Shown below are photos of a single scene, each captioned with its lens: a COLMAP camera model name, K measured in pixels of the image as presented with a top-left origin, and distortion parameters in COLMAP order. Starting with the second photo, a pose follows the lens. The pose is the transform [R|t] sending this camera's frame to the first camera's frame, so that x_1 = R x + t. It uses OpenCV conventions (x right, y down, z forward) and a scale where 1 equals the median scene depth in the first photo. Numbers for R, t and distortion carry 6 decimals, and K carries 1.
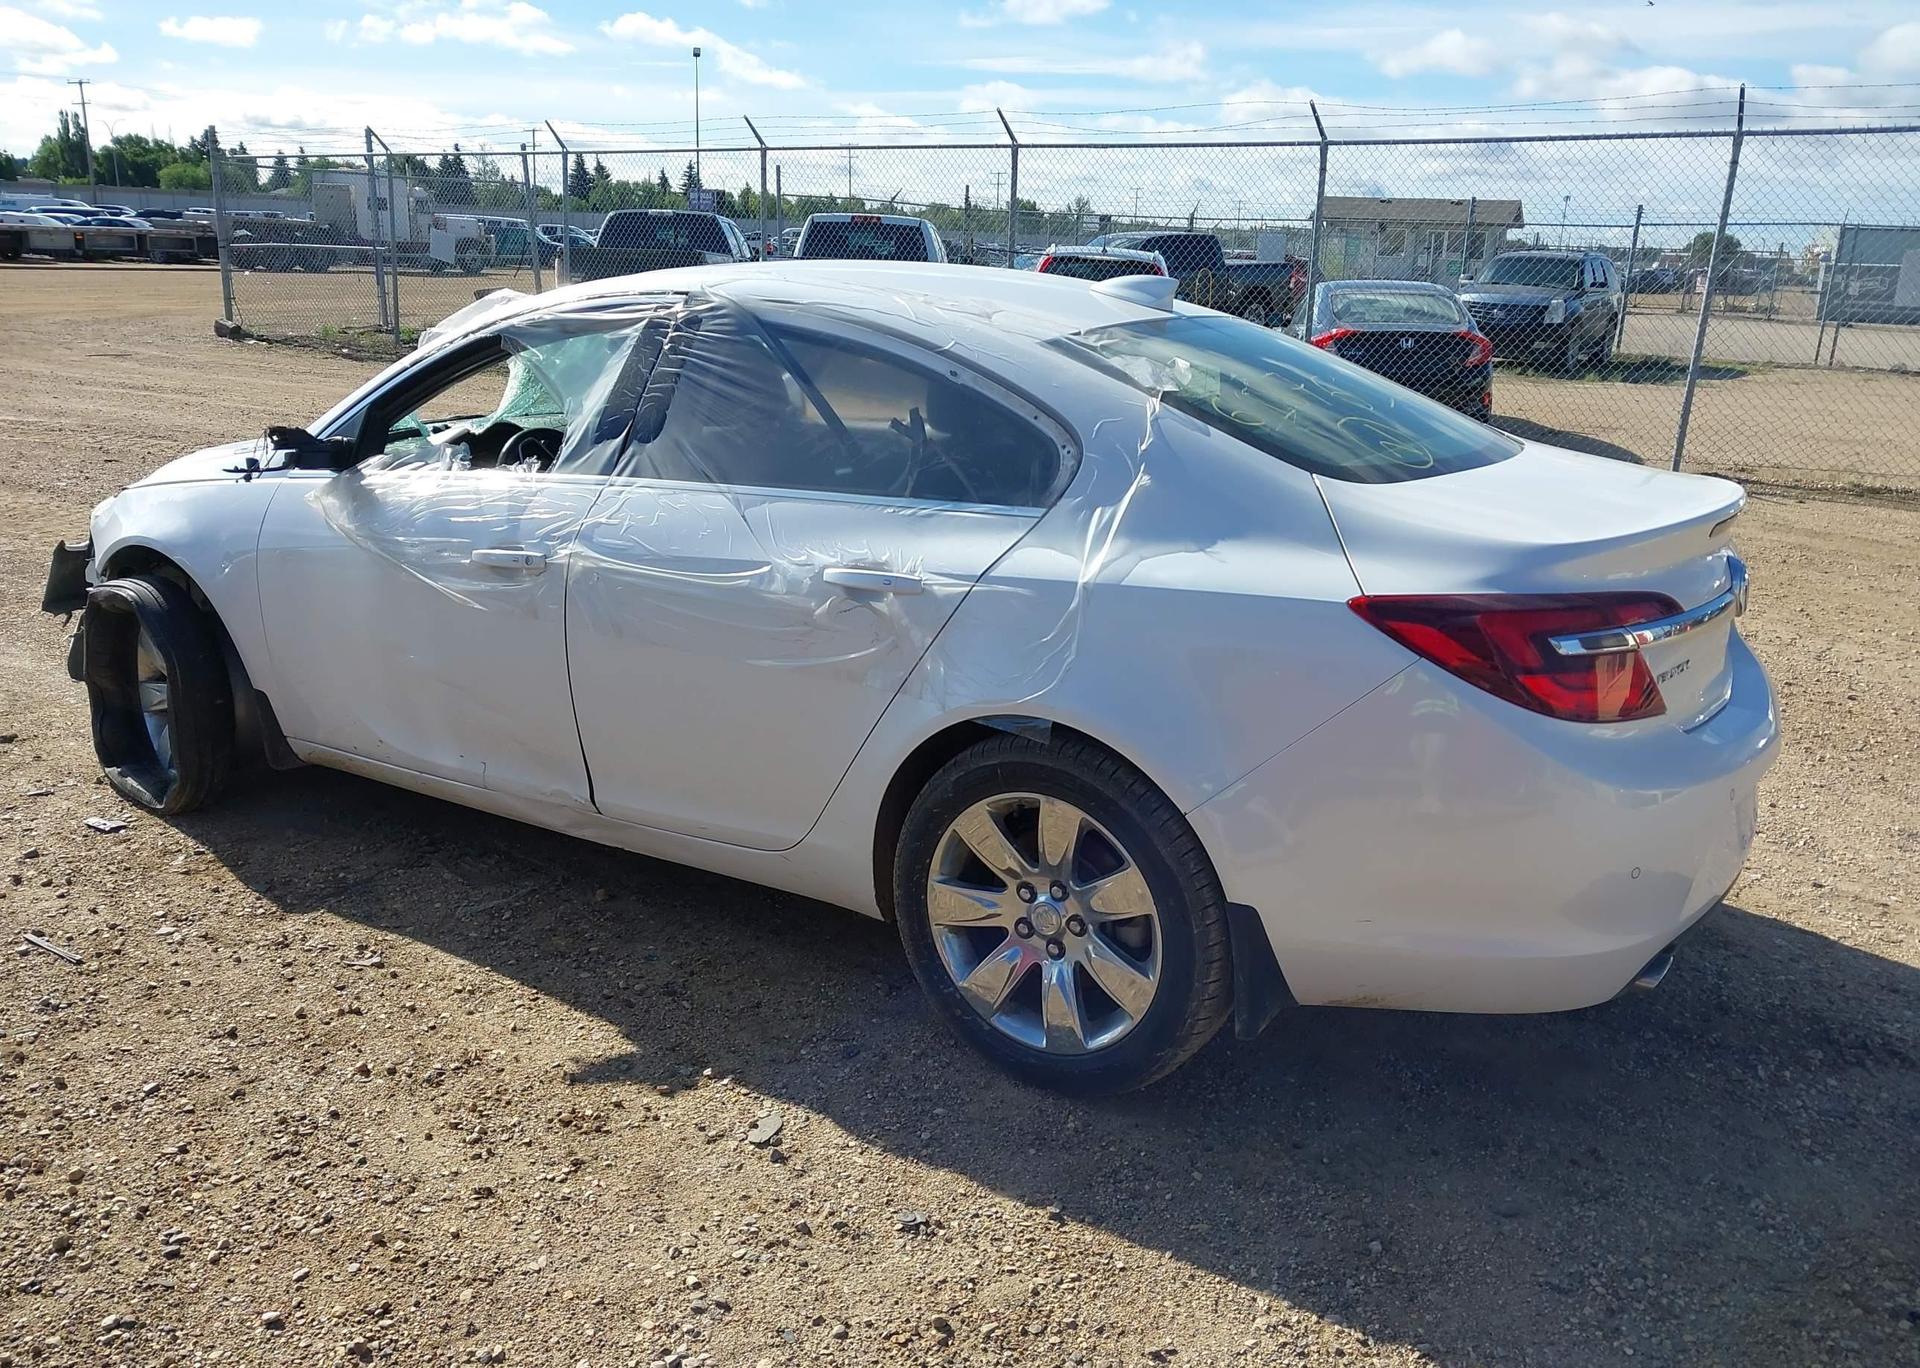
lens RADIAL K [[1558.4, 0, 960.0], [0, 1558.4, 684.0], [0, 0, 1]] dist [0.057347, -0.068439]
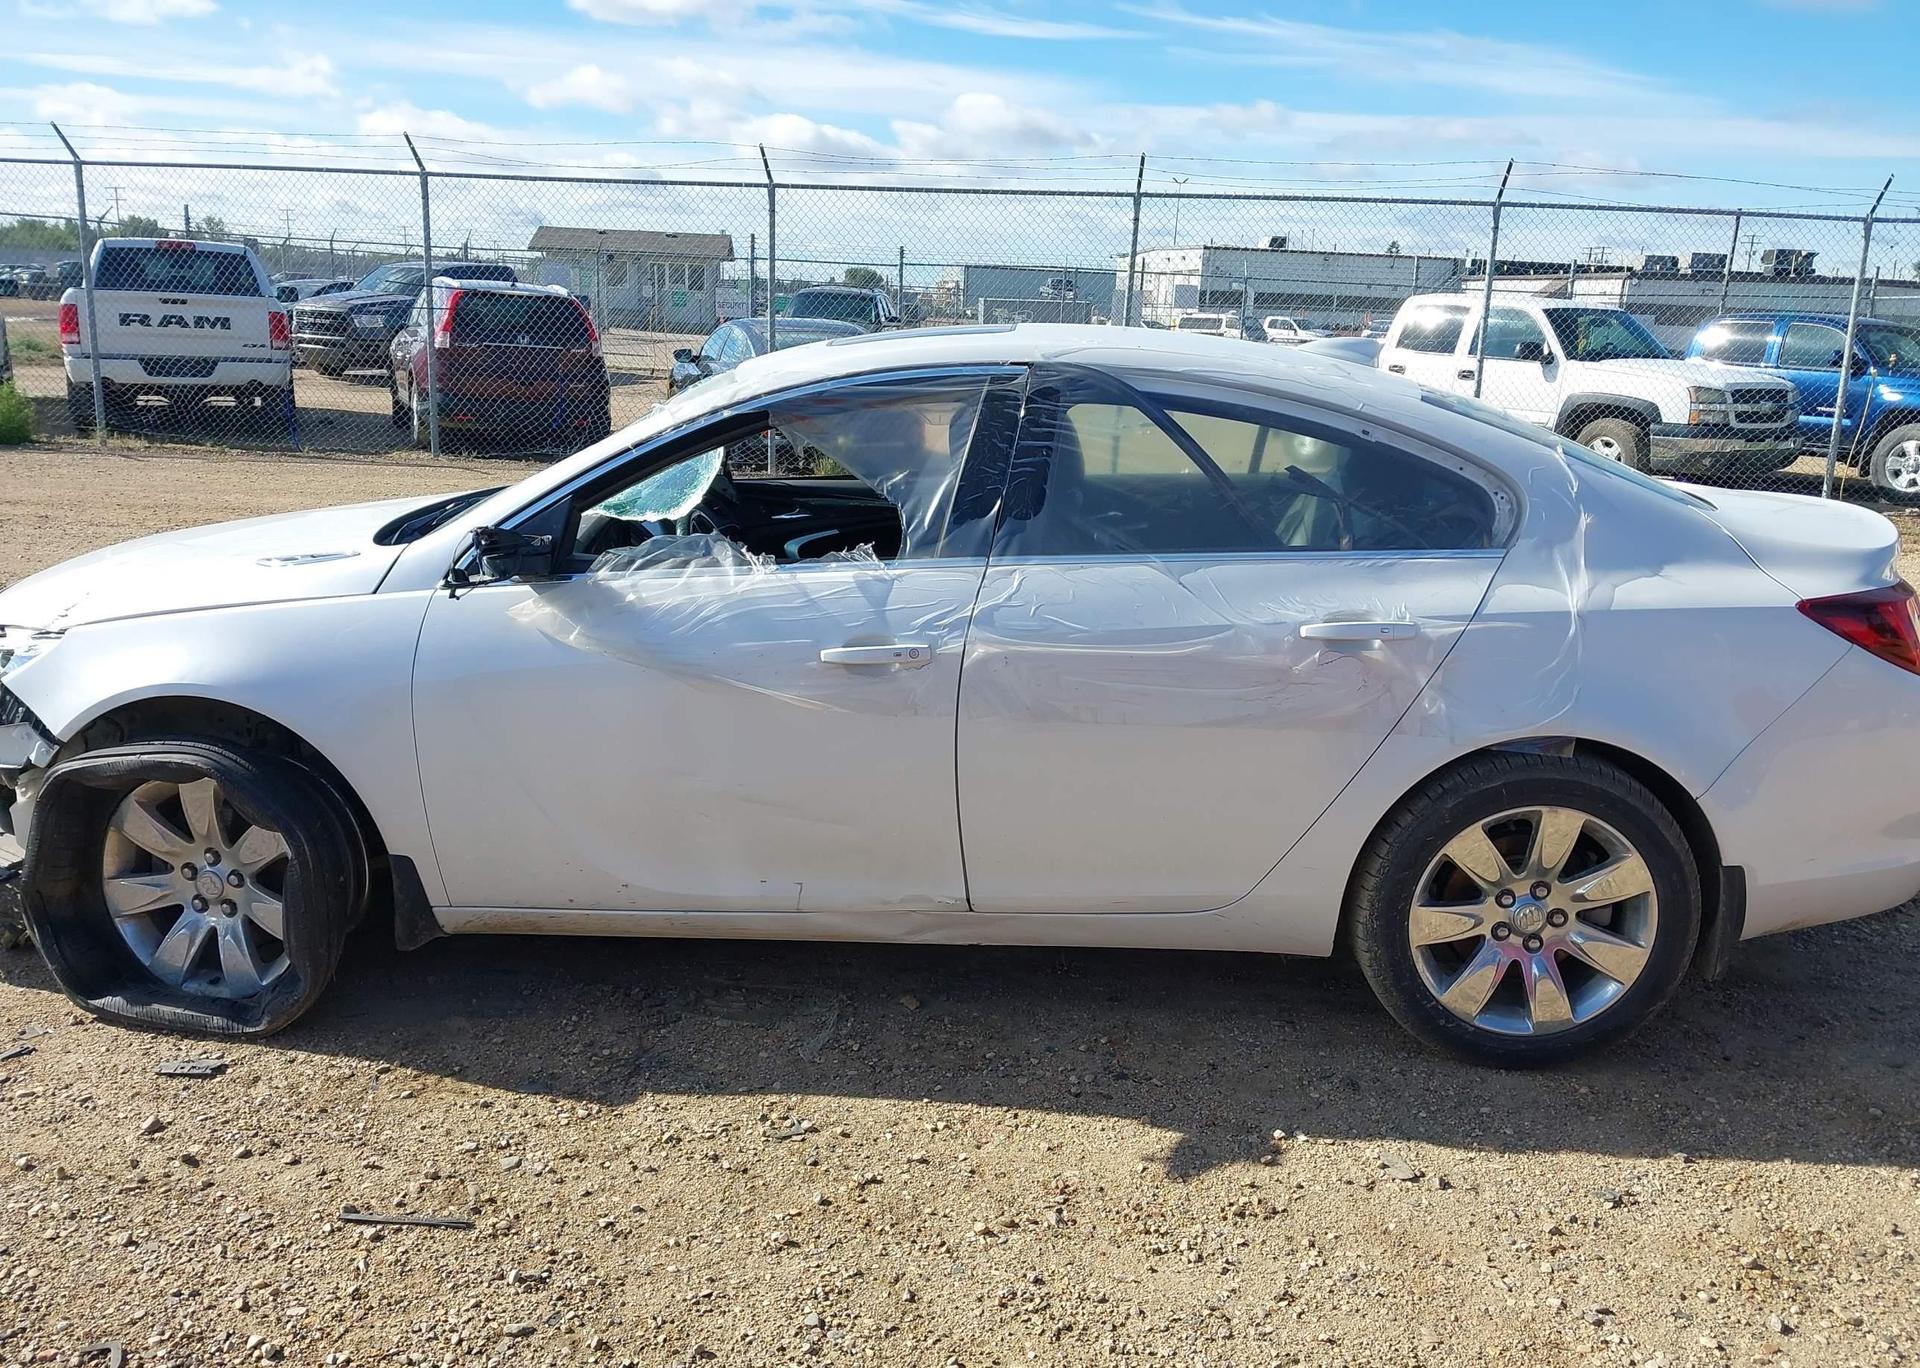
lens RADIAL K [[1555.3, 0, 982.9], [0, 1555.3, 696.9], [0, 0, 1]] dist [0.037246, -0.048862]
pose [[0.860454, -0.125142, 0.493922, -0.720160], [0.128820, 0.991307, 0.026745, -0.075339], [-0.492976, 0.040614, 0.869095, 0.191565]]
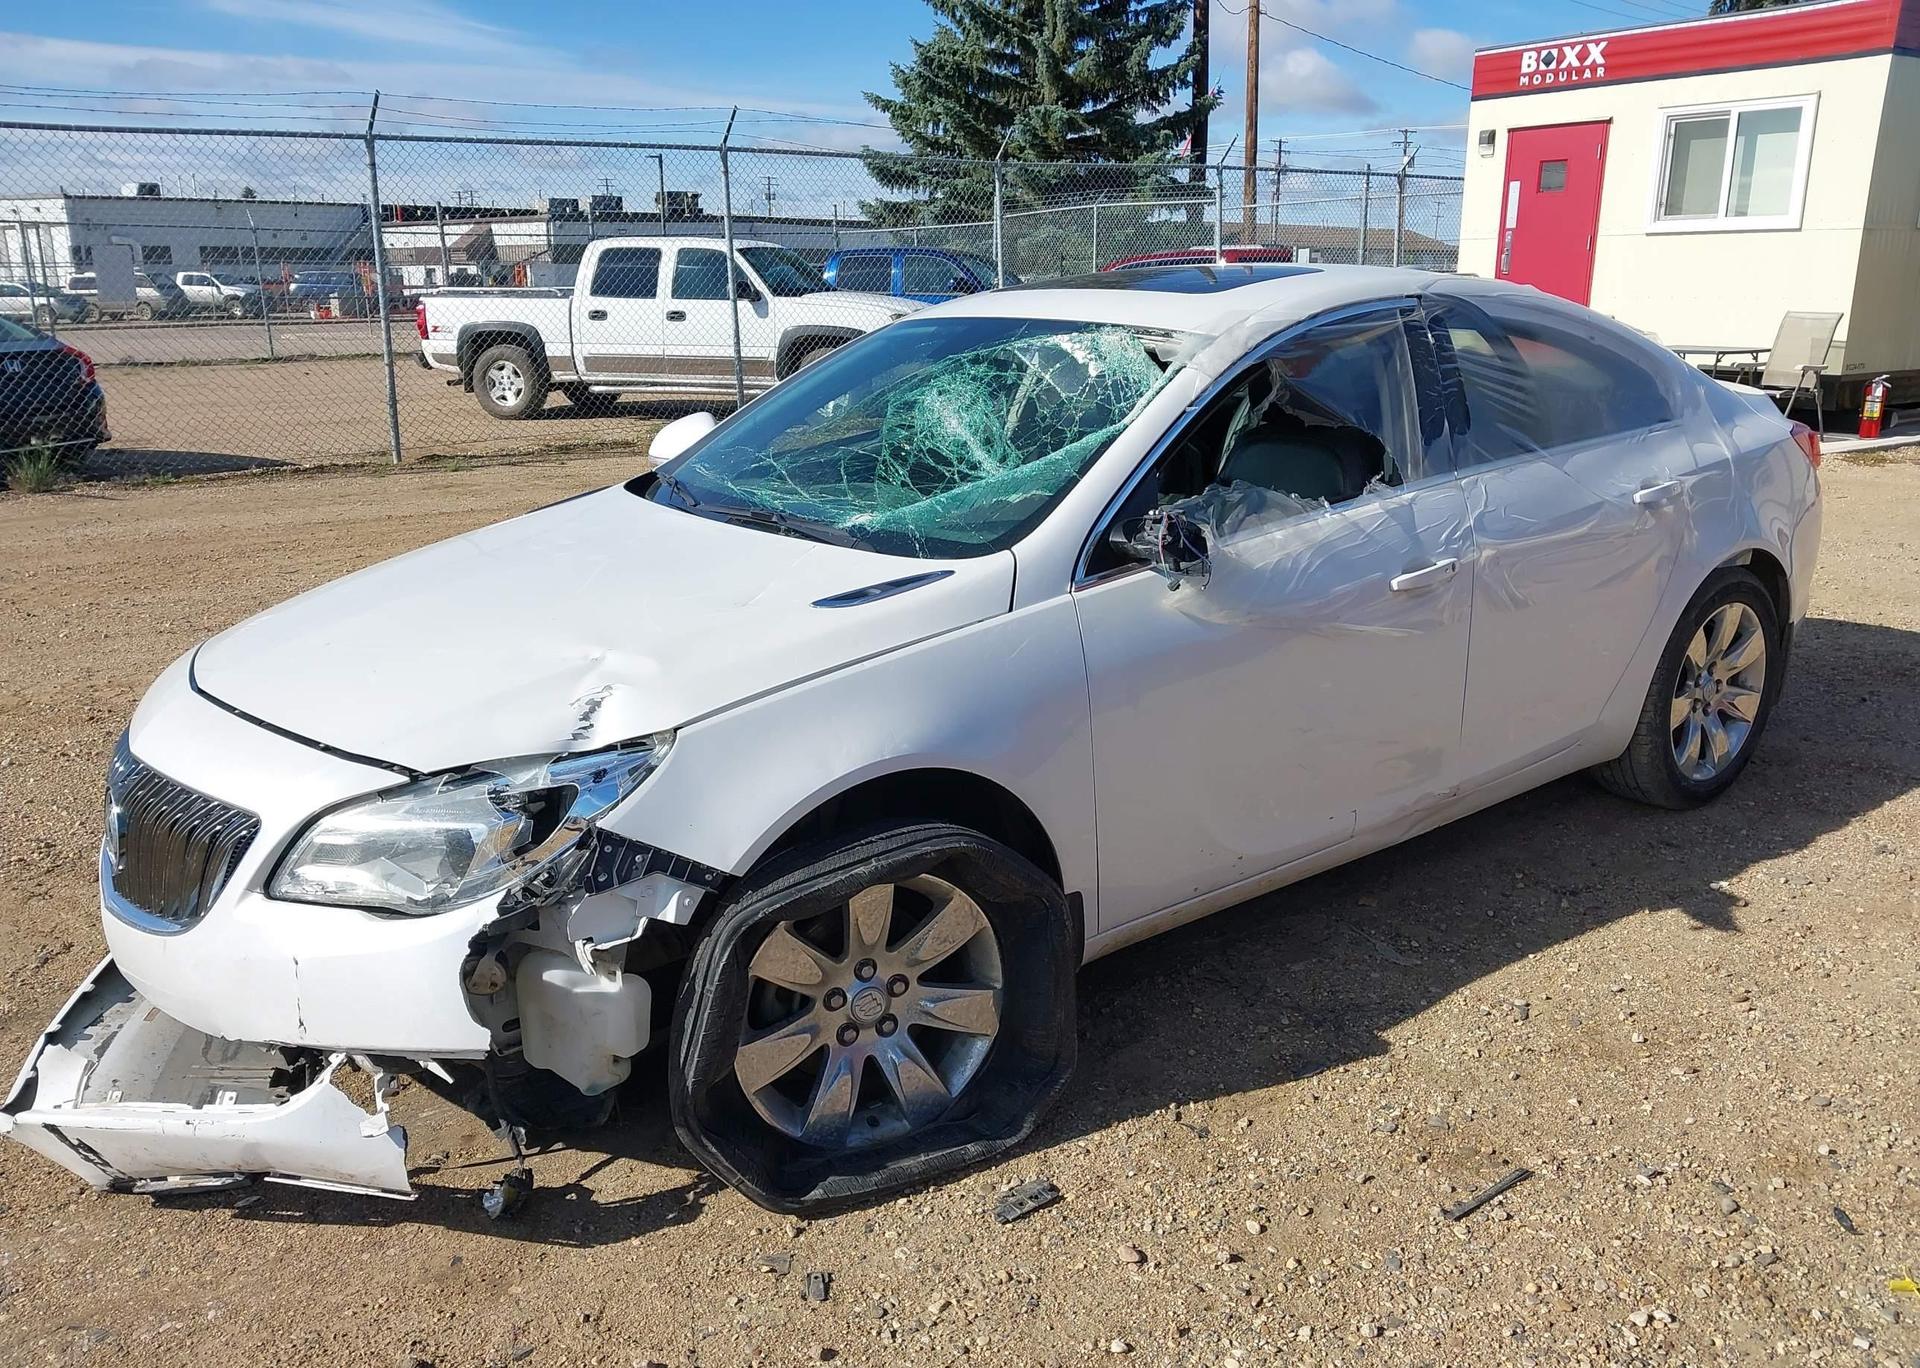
lens RADIAL K [[1553.7, 0, 987.7], [0, 1553.7, 691.0], [0, 0, 1]] dist [0.008580, -0.004613]
pose [[0.319434, -0.283572, 0.904184, -1.341506], [0.273708, 0.941116, 0.198457, -0.294243], [-0.907219, 0.184088, 0.378240, 0.941051]]
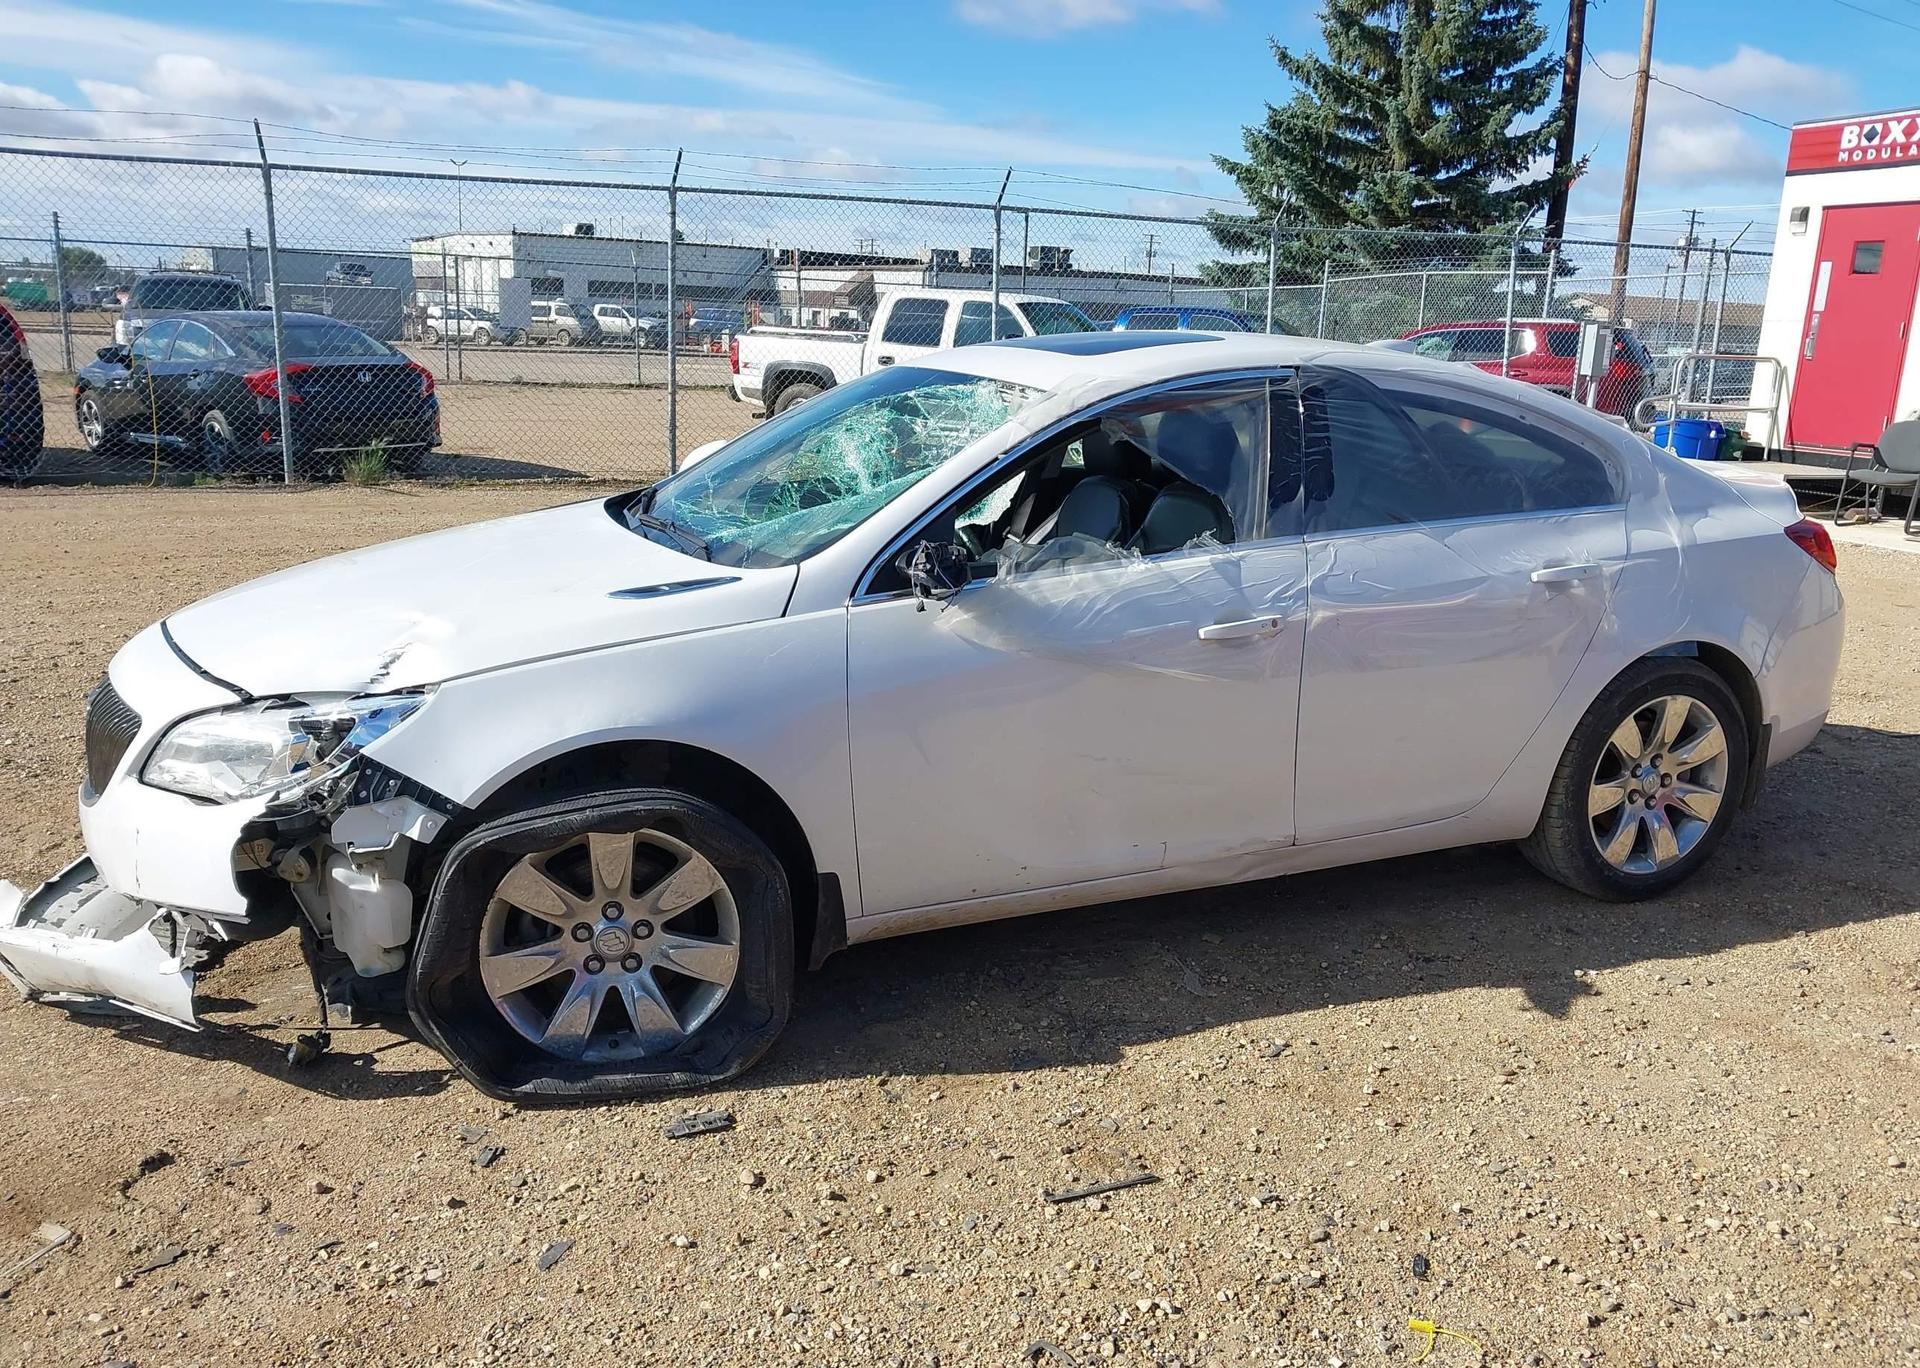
lens RADIAL K [[1555.3, 0, 982.9], [0, 1555.3, 696.9], [0, 0, 1]] dist [0.037246, -0.048862]
pose [[0.544643, -0.211851, 0.811470, -1.290514], [0.210992, 0.971061, 0.111902, -0.197141], [-0.811694, 0.110267, 0.573580, 0.584248]]
